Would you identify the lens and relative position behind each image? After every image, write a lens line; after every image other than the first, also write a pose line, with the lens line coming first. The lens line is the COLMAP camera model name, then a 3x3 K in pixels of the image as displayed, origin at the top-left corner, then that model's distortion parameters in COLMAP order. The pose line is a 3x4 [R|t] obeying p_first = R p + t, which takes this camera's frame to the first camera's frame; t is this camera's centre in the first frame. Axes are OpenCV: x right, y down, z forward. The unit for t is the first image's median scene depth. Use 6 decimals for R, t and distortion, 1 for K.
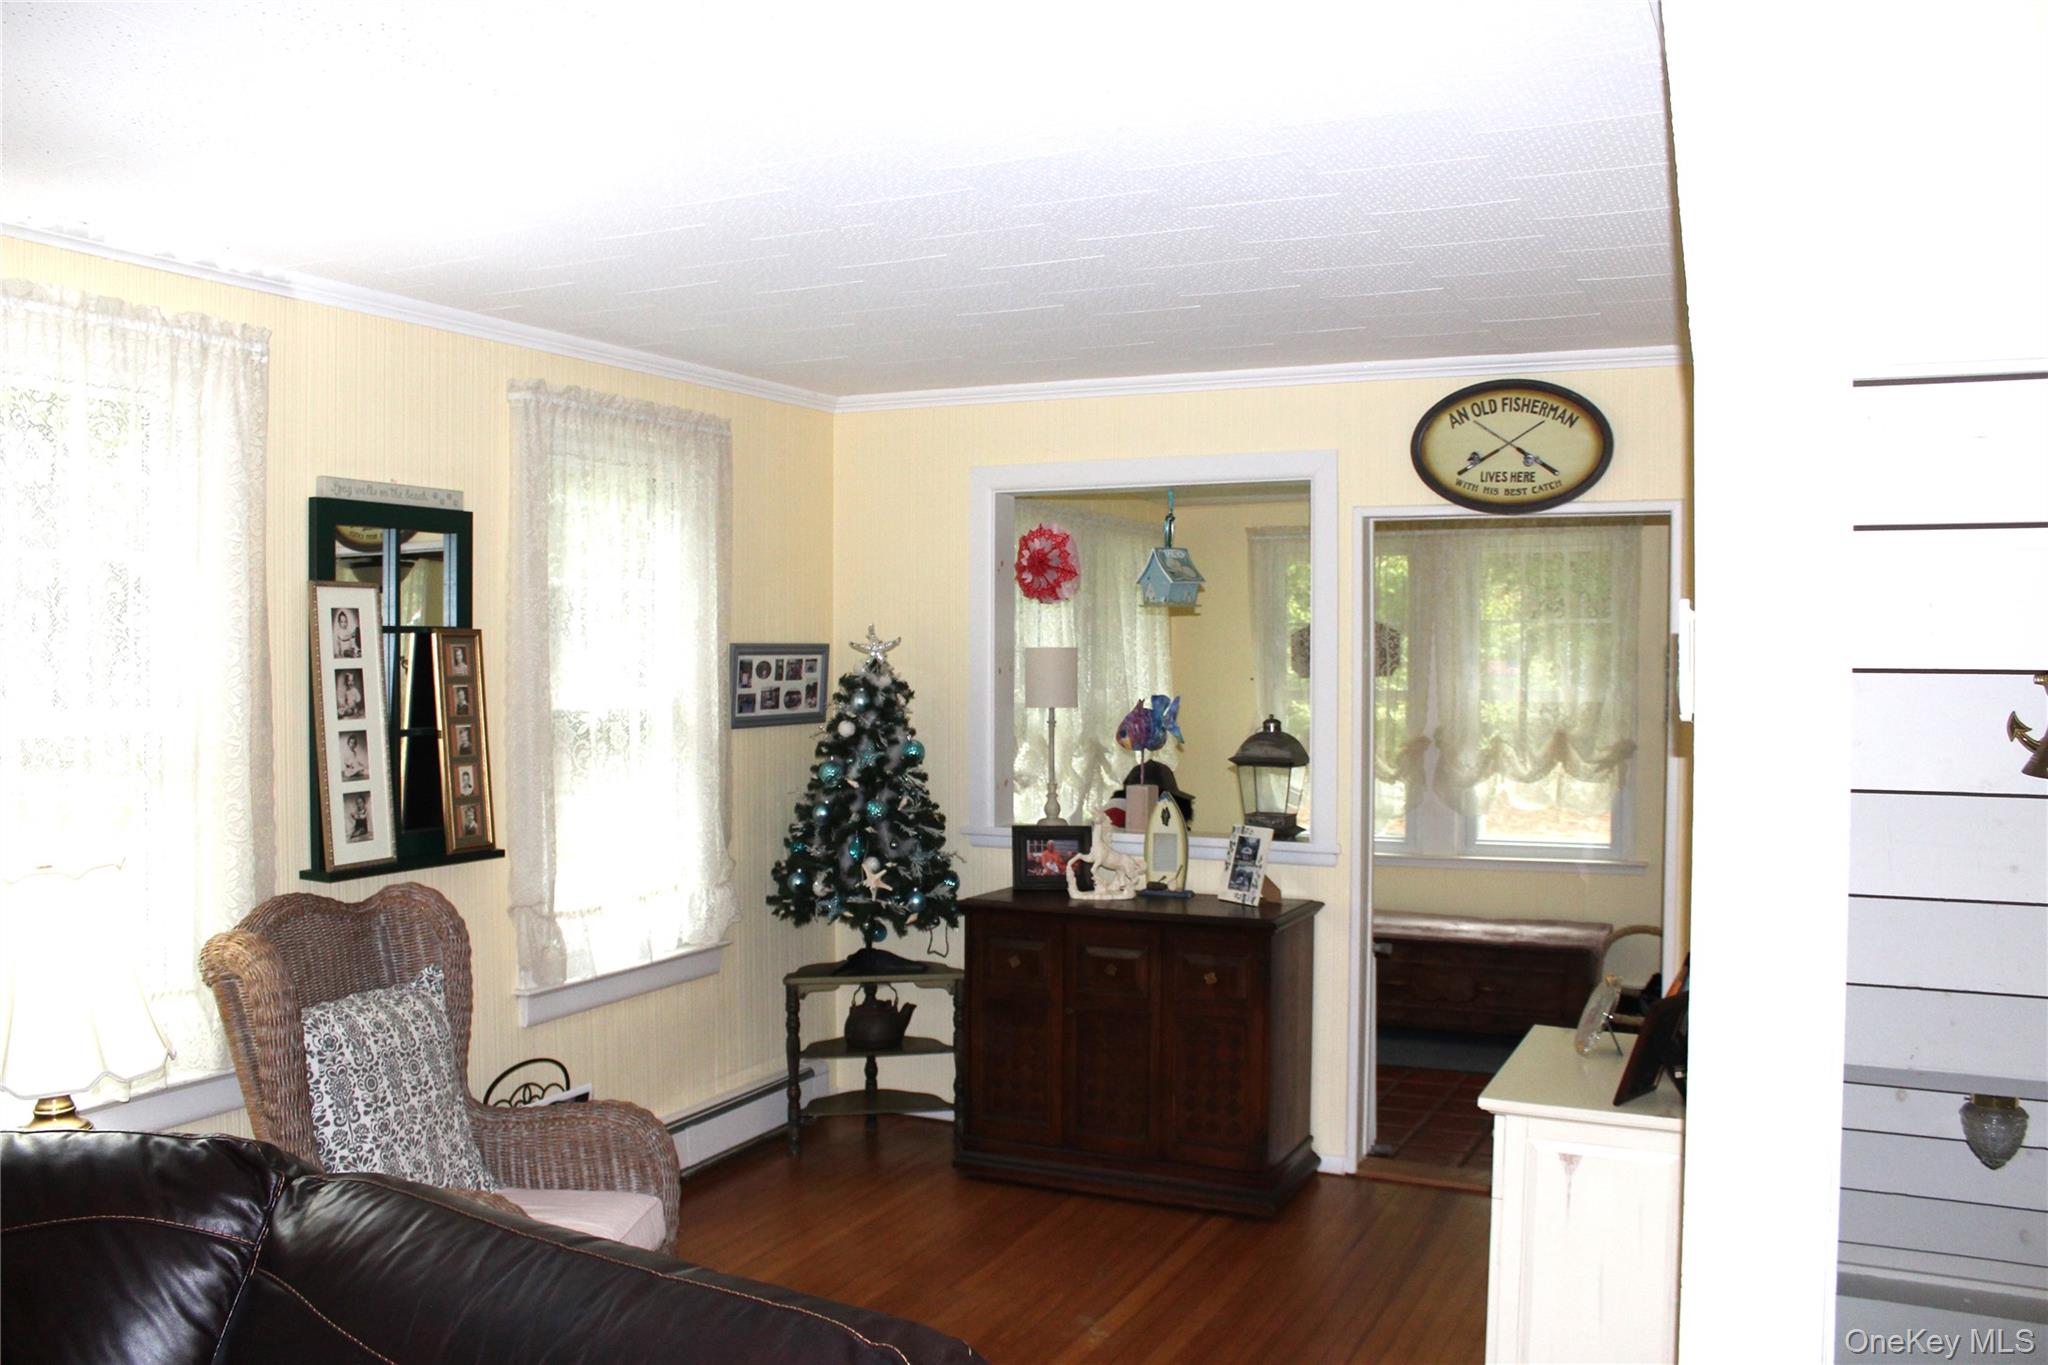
lens RADIAL K [[1701.2, 0, 1103.9], [0, 1701.2, 662.8], [0, 0, 1]] dist [-0.153308, 0.114505]
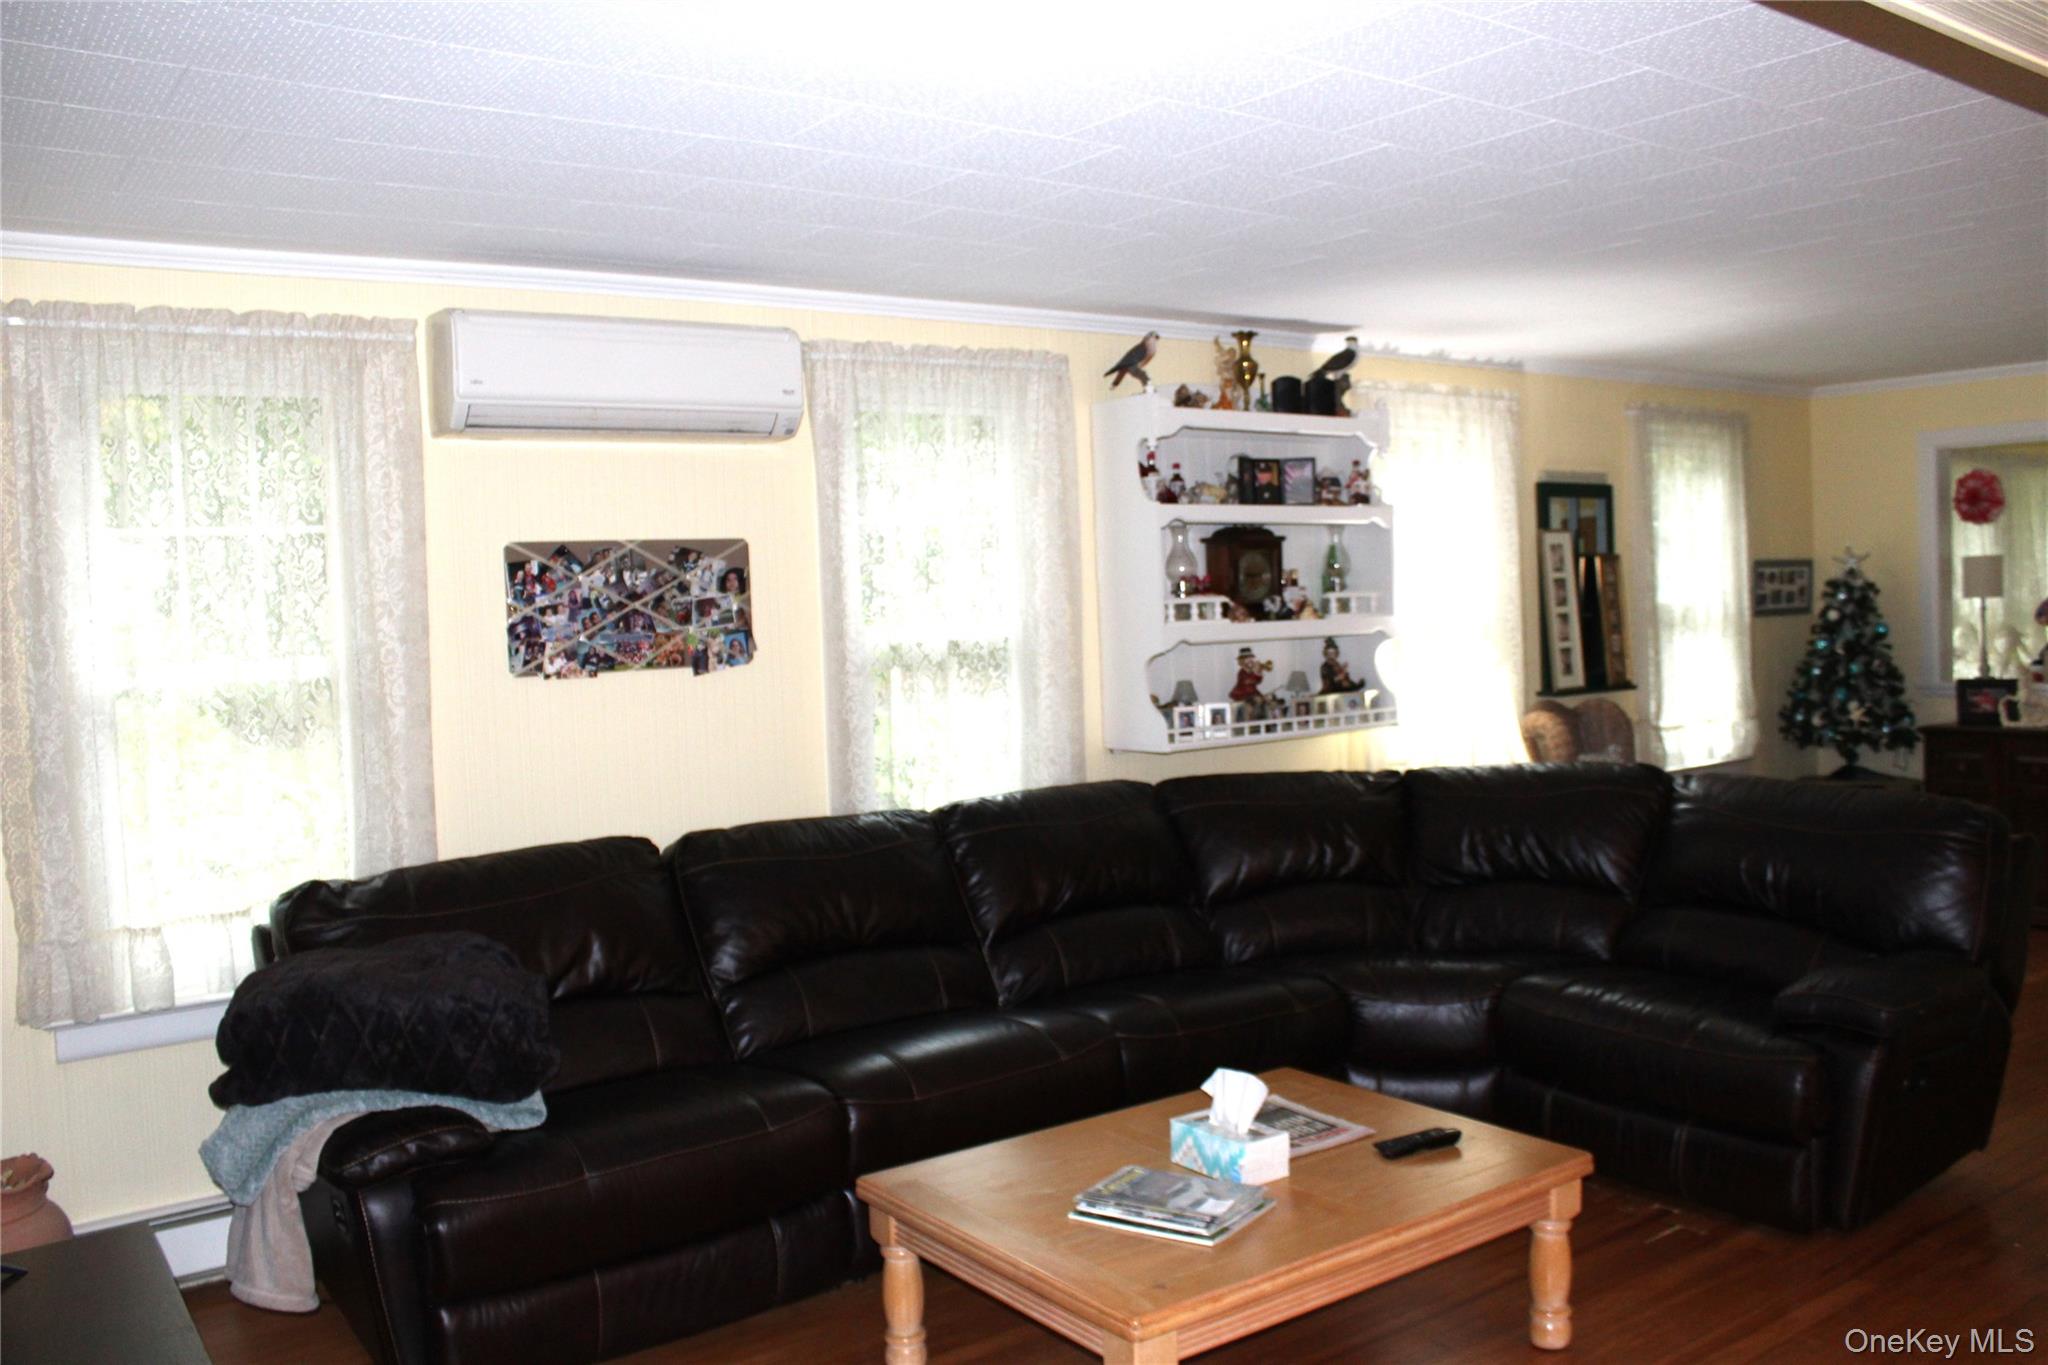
lens RADIAL K [[1701.2, 0, 1030.4], [0, 1701.2, 671.1], [0, 0, 1]] dist [-0.153308, 0.114505]
pose [[0.862357, -0.011866, -0.506162, -0.027512], [0.031045, 0.999083, 0.029472, 0.023738], [0.505349, -0.041129, 0.861934, -0.608537]]
